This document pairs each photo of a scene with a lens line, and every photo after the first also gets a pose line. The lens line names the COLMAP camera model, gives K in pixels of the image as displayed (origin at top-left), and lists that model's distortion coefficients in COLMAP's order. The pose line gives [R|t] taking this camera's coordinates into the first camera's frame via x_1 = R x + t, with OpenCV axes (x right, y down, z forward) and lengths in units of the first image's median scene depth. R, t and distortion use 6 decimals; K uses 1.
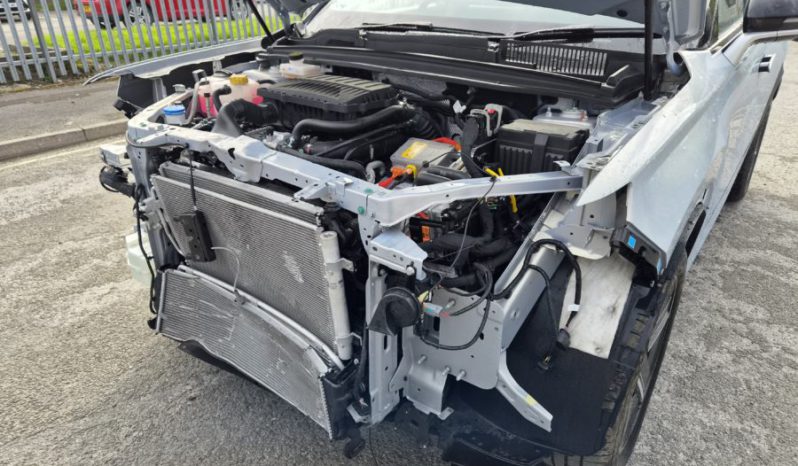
lens RADIAL K [[536.2, 0, 394.1], [0, 536.2, 233.2], [0, 0, 1]] dist [0.077965, -0.058045]
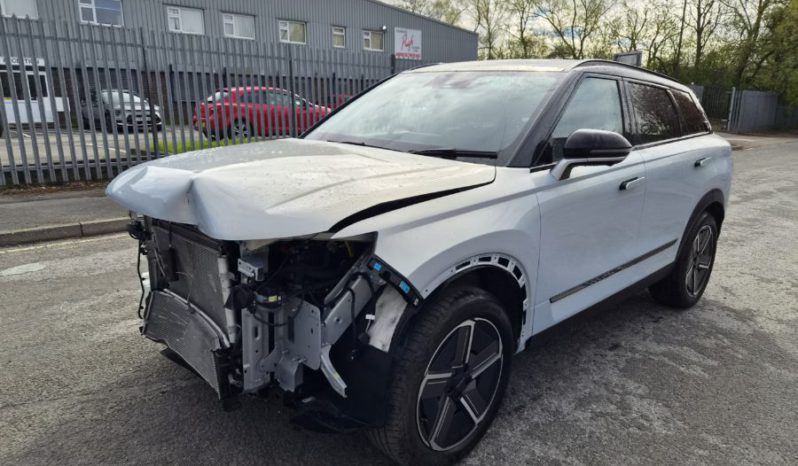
lens RADIAL K [[536.2, 0, 394.1], [0, 536.2, 233.2], [0, 0, 1]] dist [0.077965, -0.058045]
pose [[0.985701, 0.066163, -0.154969, 0.501482], [-0.096161, 0.976096, -0.194908, 0.158498], [0.138369, 0.207023, 0.968502, -0.431540]]
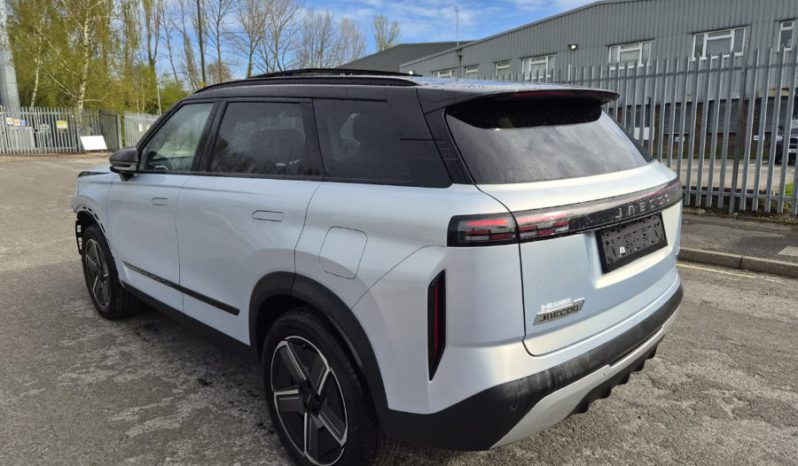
lens RADIAL K [[536.2, 0, 394.1], [0, 536.2, 233.2], [0, 0, 1]] dist [0.077965, -0.058045]
pose [[-0.171100, 0.199449, -0.964855, 2.851124], [-0.408615, 0.876740, 0.253695, -1.239605], [0.896526, 0.437661, -0.068512, 2.485921]]
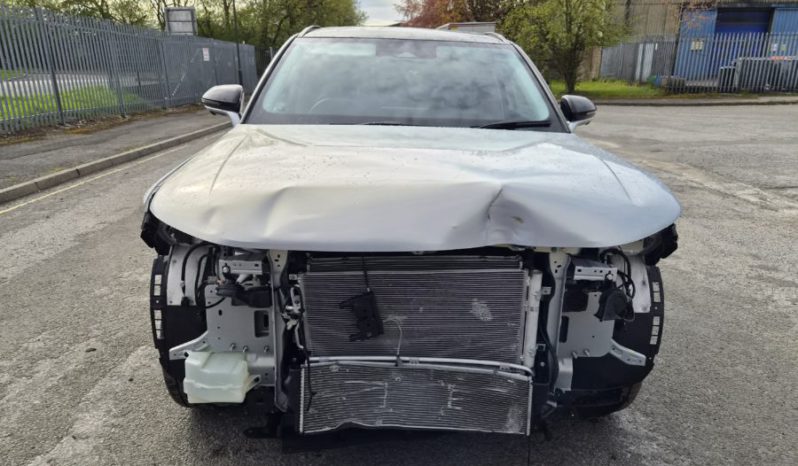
lens RADIAL K [[536.2, 0, 394.1], [0, 536.2, 233.2], [0, 0, 1]] dist [0.077965, -0.058045]
pose [[0.798931, -0.174129, 0.575663, -0.912741], [0.250500, 0.966536, -0.055293, -0.082010], [-0.546771, 0.188379, 0.815816, 0.029136]]
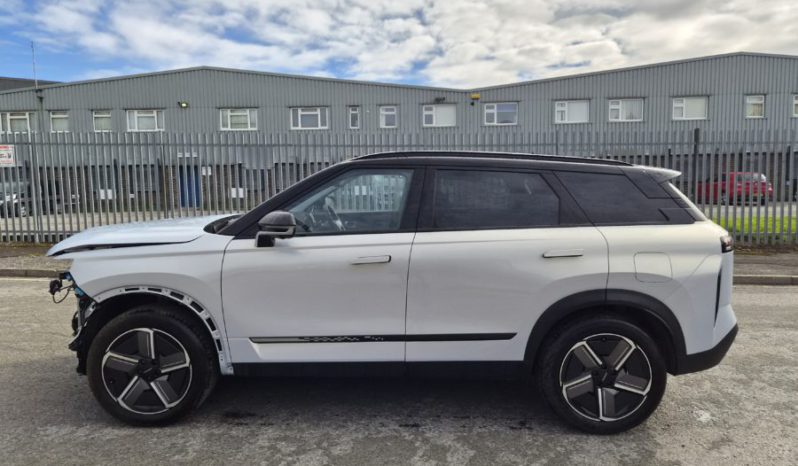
lens RADIAL K [[536.2, 0, 394.1], [0, 536.2, 233.2], [0, 0, 1]] dist [0.077965, -0.058045]
pose [[0.576796, 0.091437, -0.811755, 2.766436], [-0.353030, 0.924029, -0.146763, -0.286837], [0.736666, 0.371226, 0.565256, 0.337203]]
